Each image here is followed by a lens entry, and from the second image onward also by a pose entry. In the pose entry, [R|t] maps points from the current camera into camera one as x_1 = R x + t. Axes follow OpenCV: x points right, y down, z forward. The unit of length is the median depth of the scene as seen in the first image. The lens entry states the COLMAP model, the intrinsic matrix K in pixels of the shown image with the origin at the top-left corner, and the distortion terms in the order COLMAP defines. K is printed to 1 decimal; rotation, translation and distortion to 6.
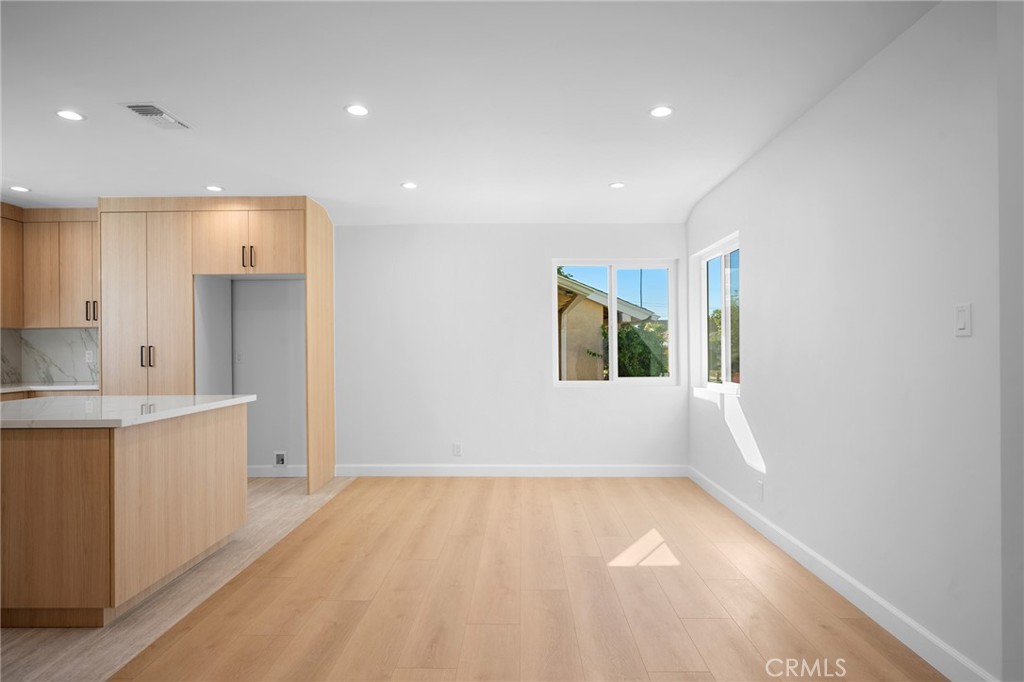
lens RADIAL K [[569.7, 0, 512.0], [0, 569.7, 341.0], [0, 0, 1]] dist [-0.002211, 0.000060]
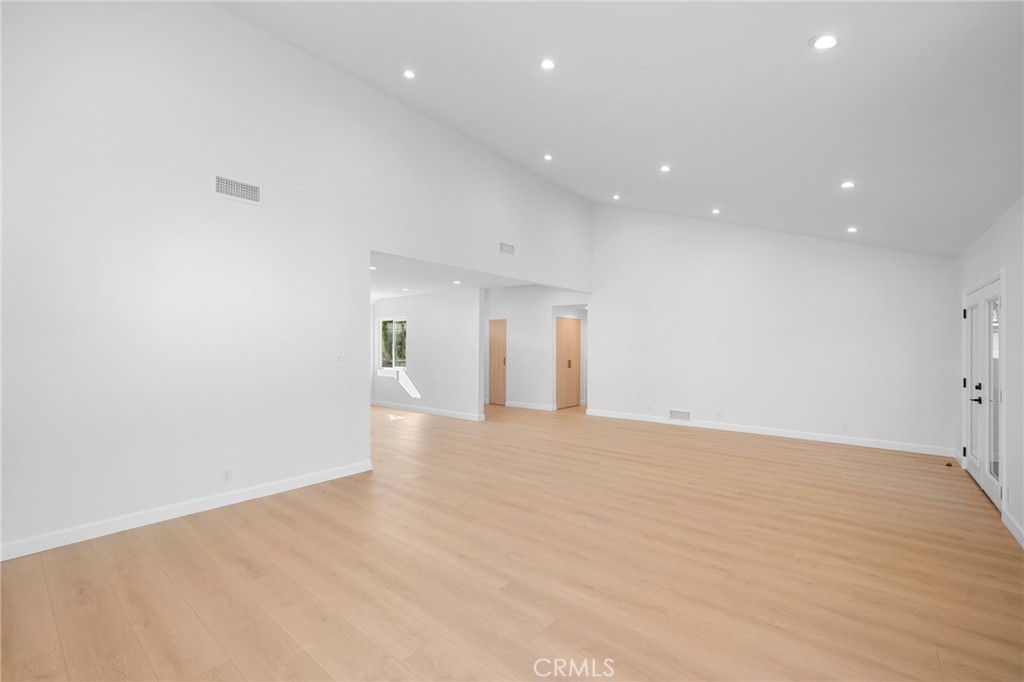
lens RADIAL K [[429.3, 0, 510.9], [0, 429.3, 344.0], [0, 0, 1]] dist [-0.001409, 0.000118]
pose [[0.632759, 0.012520, 0.774247, -0.923466], [-0.014830, 0.999882, -0.004048, -0.039584], [-0.774207, -0.008921, 0.632870, -0.790483]]
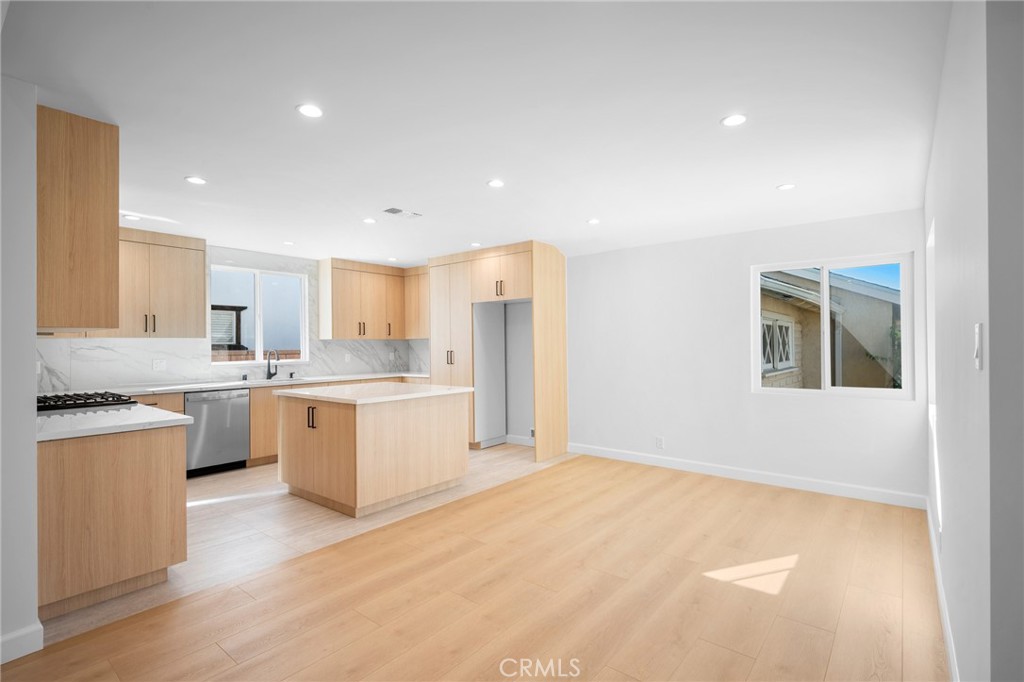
lens RADIAL K [[481.8, 0, 512.0], [0, 481.8, 341.0], [0, 0, 1]] dist [-0.000258, -0.000039]
pose [[0.784617, -0.004687, -0.619962, 0.304410], [0.009104, 0.999951, 0.003962, -0.021651], [0.619913, -0.008753, 0.784621, 0.075702]]
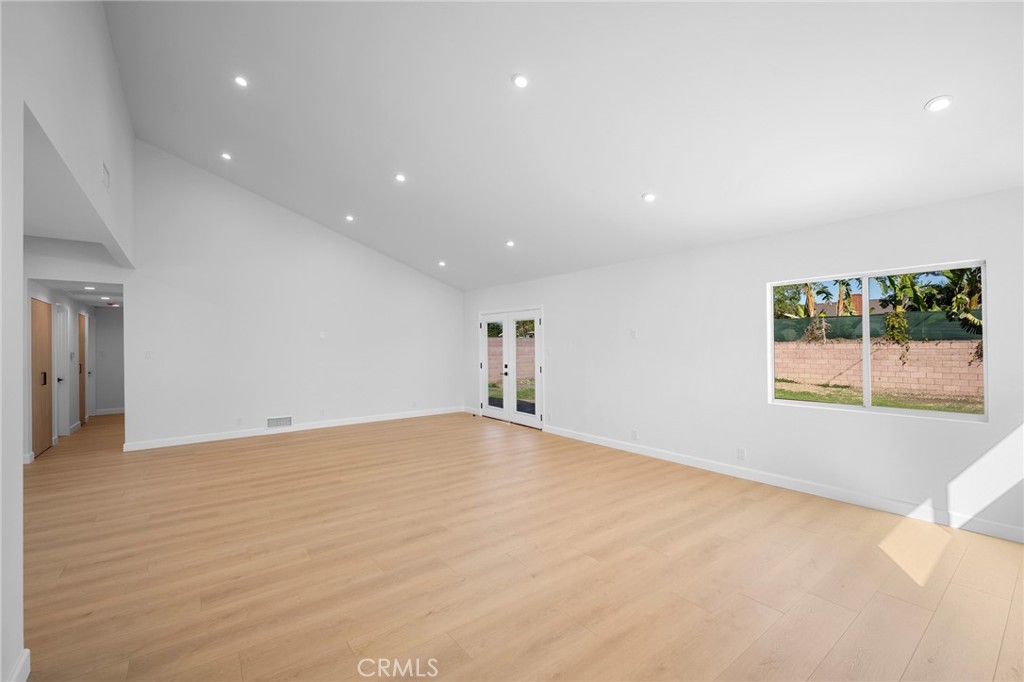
lens RADIAL K [[429.3, 0, 510.9], [0, 429.3, 344.0], [0, 0, 1]] dist [-0.001409, 0.000118]
pose [[-0.607681, 0.012273, 0.794086, -0.919879], [0.004875, 0.999919, -0.011723, -0.033941], [-0.794166, -0.003253, -0.607692, 0.014710]]
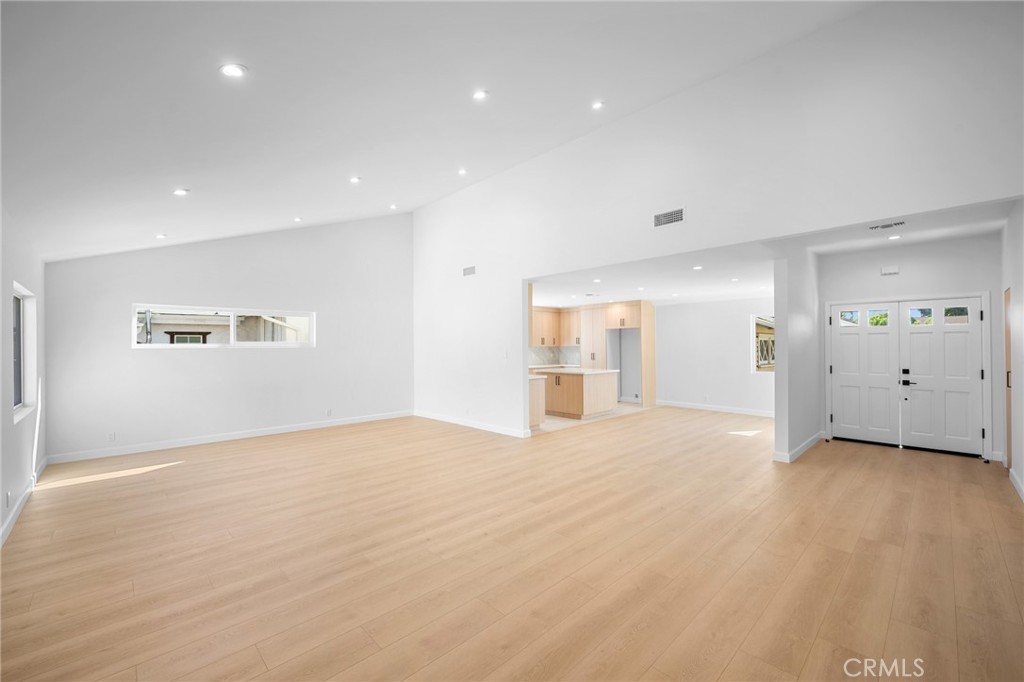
lens RADIAL K [[414.7, 0, 513.9], [0, 414.7, 343.7], [0, 0, 1]] dist [0.000641, -0.000068]
pose [[0.707511, -0.000669, -0.706702, 0.627785], [0.007132, 0.999955, 0.006193, -0.057635], [0.706666, -0.009422, 0.707484, -0.868713]]
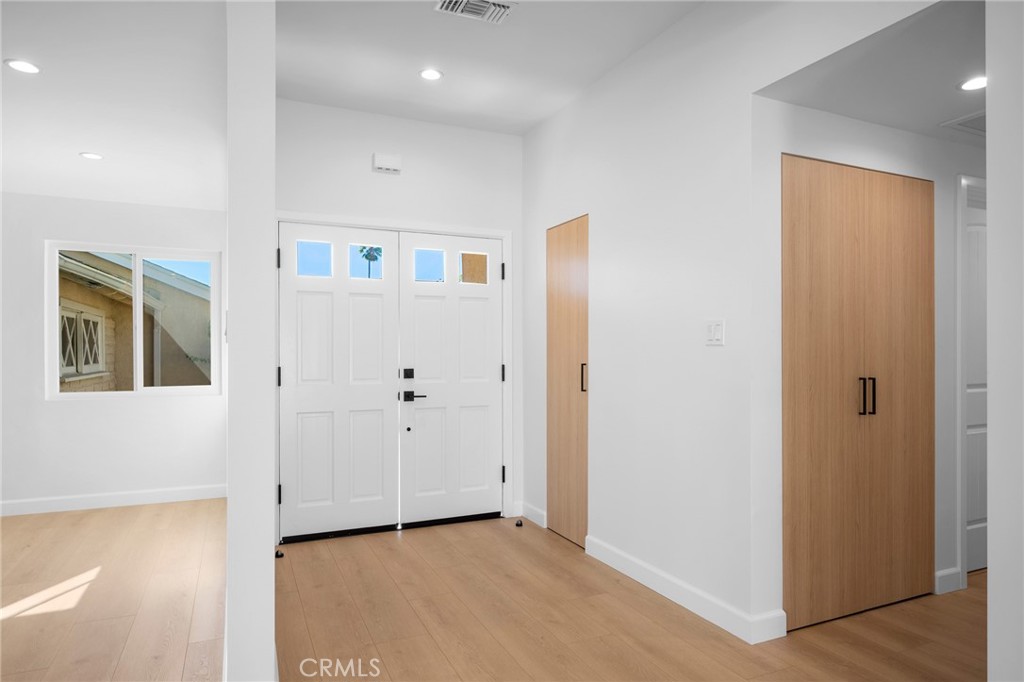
lens RADIAL K [[614.4, 0, 515.2], [0, 614.4, 350.0], [0, 0, 1]] dist [0.000023, 0.000012]
pose [[0.903278, 0.001987, 0.429050, 0.336810], [-0.006748, 0.999931, 0.009577, -0.004038], [-0.429002, -0.011546, 0.903230, -0.066327]]
